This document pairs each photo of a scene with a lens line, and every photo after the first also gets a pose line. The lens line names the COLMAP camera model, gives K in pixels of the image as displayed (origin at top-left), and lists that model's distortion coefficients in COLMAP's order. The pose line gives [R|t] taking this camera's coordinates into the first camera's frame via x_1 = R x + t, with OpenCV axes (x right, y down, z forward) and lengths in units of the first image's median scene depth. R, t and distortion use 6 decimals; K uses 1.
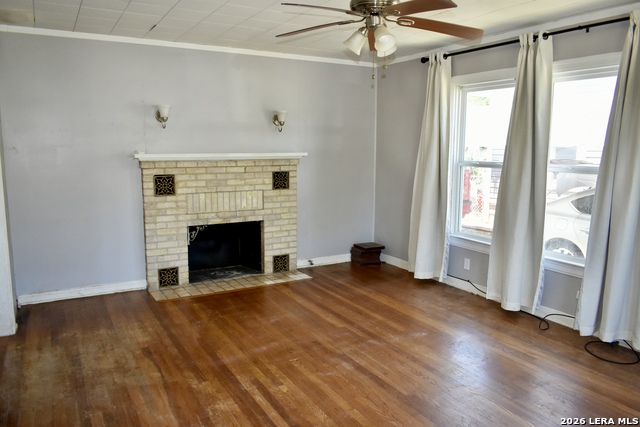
lens RADIAL K [[486.9, 0, 320.0], [0, 486.9, 213.5], [0, 0, 1]] dist [-0.016220, -0.000268]
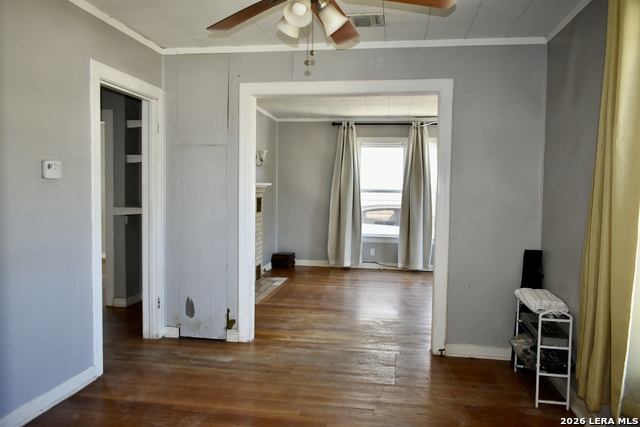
lens RADIAL K [[486.9, 0, 320.0], [0, 486.9, 213.5], [0, 0, 1]] dist [-0.016220, -0.000268]
pose [[0.614404, -0.035325, 0.788201, -1.582052], [0.104168, 0.993884, -0.036656, 0.025911], [-0.782085, 0.104627, 0.614326, 0.183342]]
